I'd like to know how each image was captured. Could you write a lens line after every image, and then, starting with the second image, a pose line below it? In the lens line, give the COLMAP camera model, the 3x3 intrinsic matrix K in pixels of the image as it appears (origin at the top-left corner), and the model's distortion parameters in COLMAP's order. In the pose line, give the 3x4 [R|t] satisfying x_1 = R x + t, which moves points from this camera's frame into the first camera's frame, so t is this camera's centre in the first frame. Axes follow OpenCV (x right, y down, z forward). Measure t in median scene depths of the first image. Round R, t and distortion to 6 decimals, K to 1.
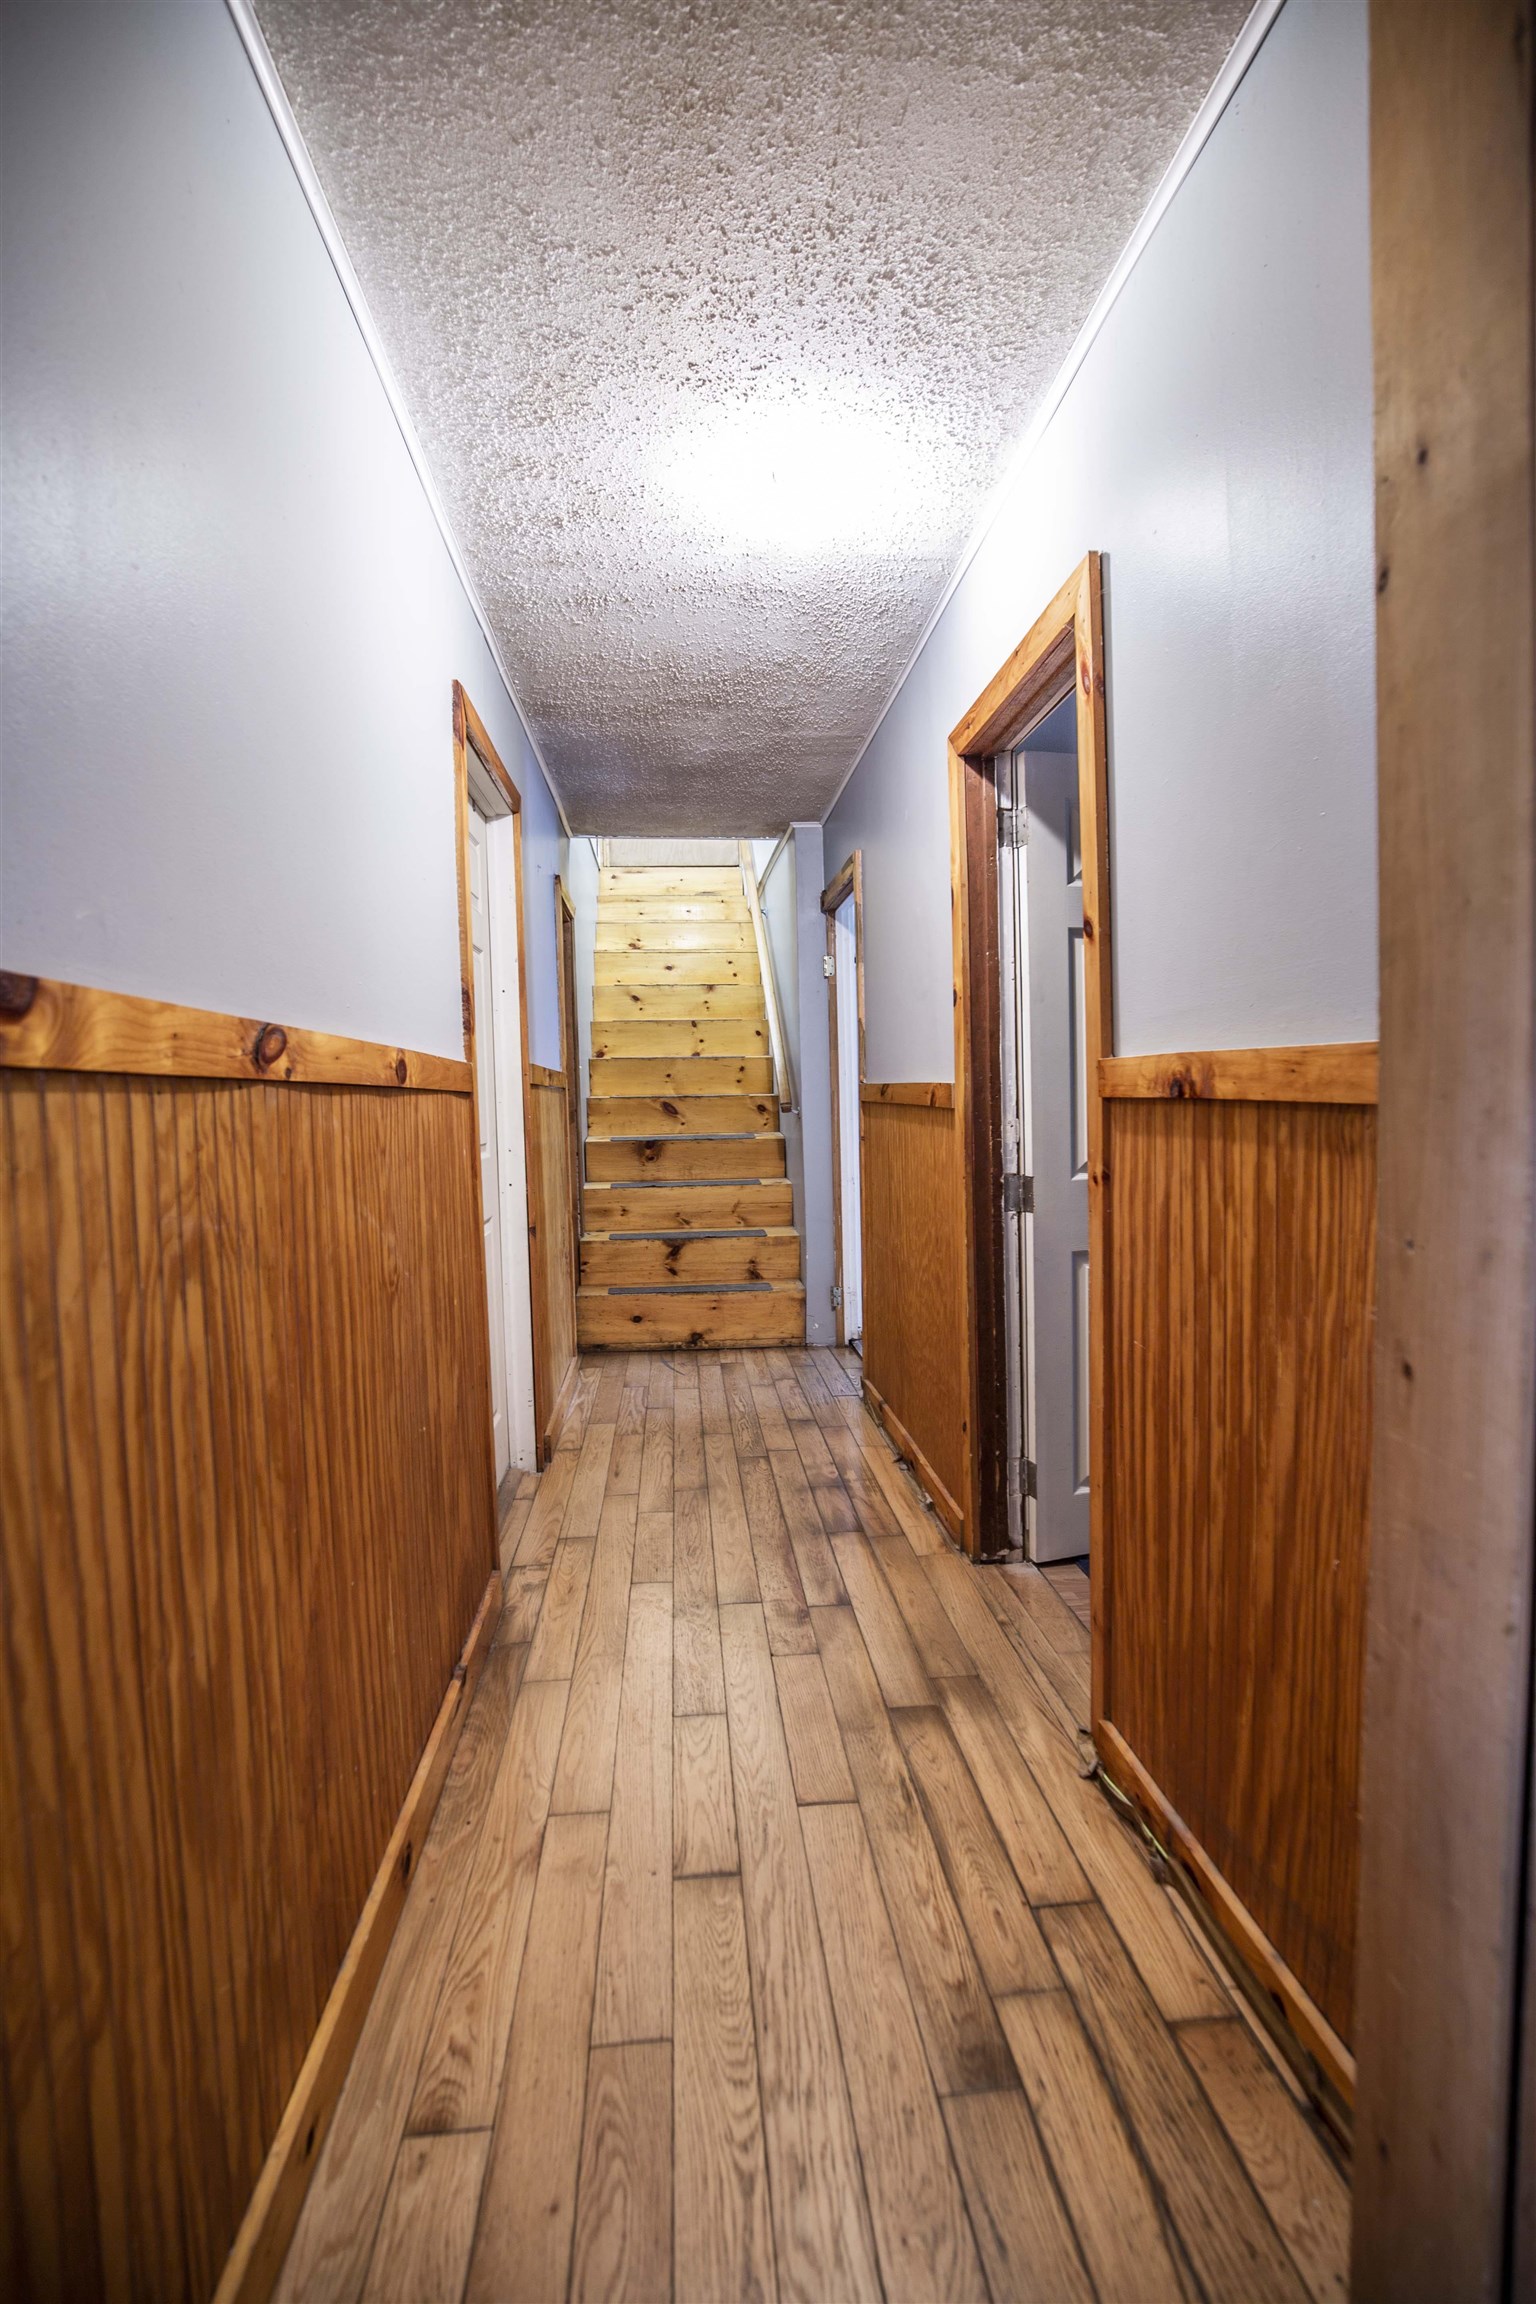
lens RADIAL K [[1061.4, 0, 768.8], [0, 1061.4, 1158.1], [0, 0, 1]] dist [-0.033281, 0.001659]
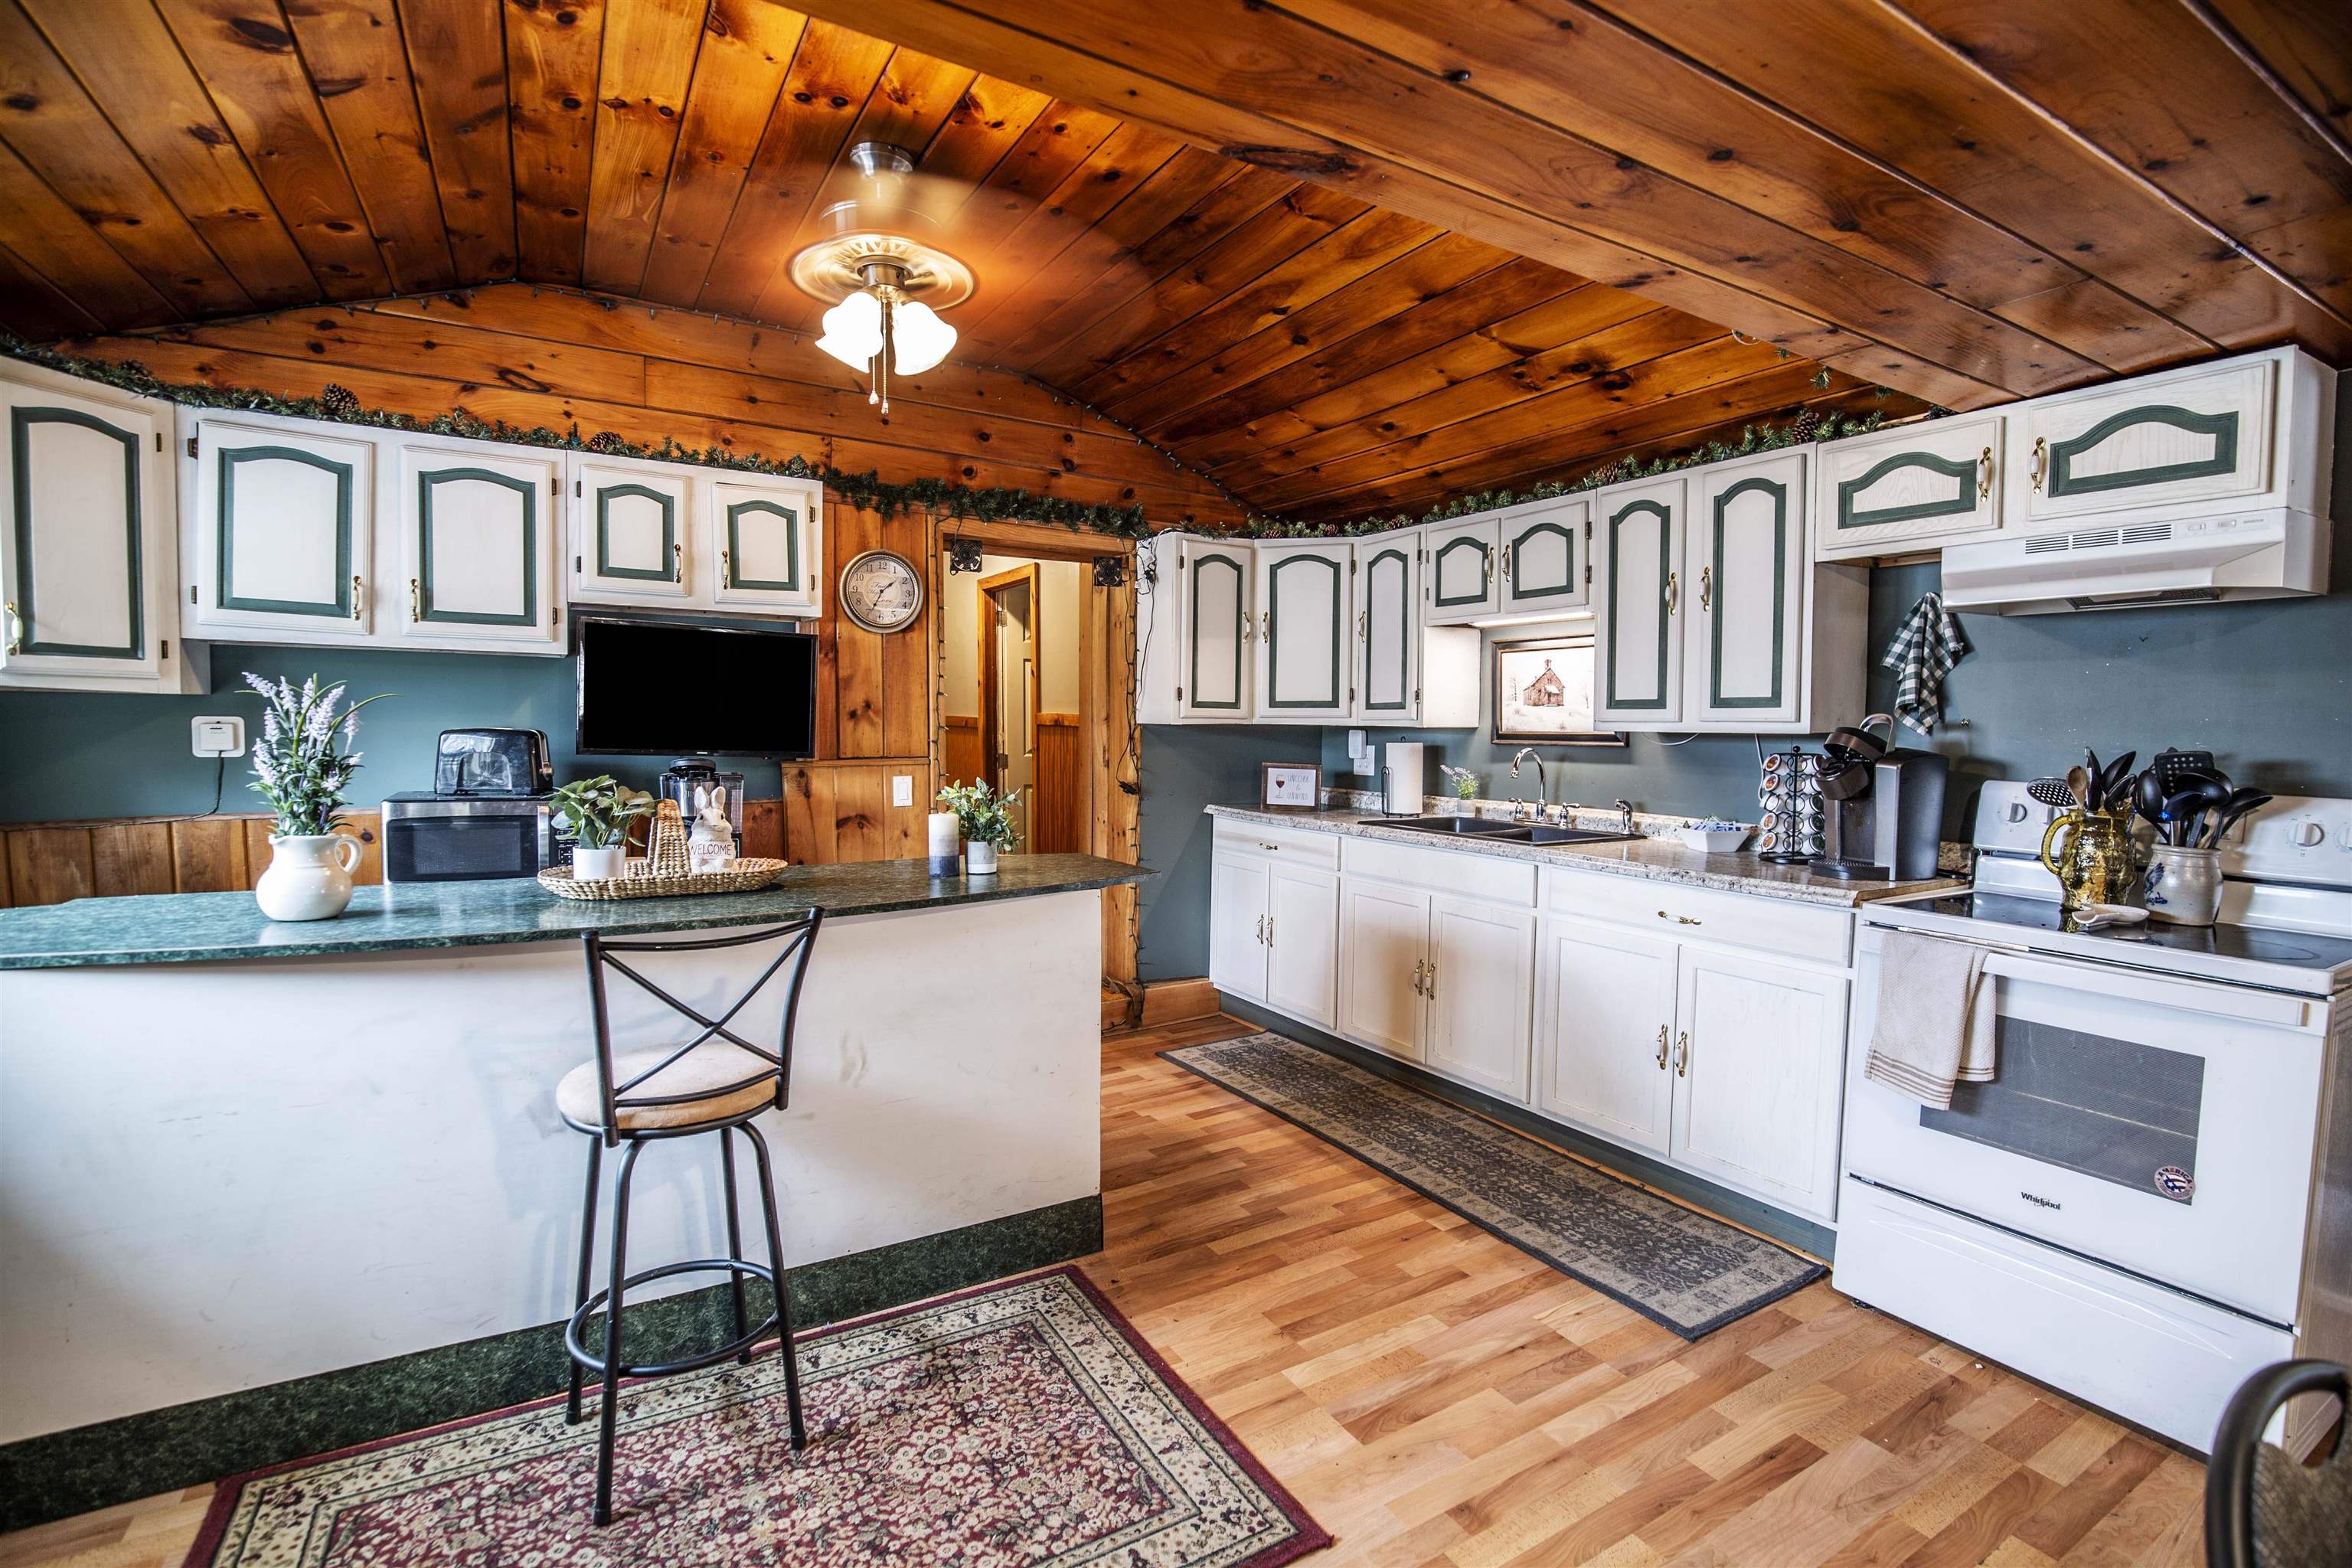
lens RADIAL K [[1083.5, 0, 1181.0], [0, 1083.5, 781.4], [0, 0, 1]] dist [-0.033281, 0.001659]
pose [[0.901171, 0.004976, 0.433434, -0.983751], [-0.003758, 0.999986, -0.003667, 0.172228], [-0.433447, 0.001676, 0.901178, -2.963874]]
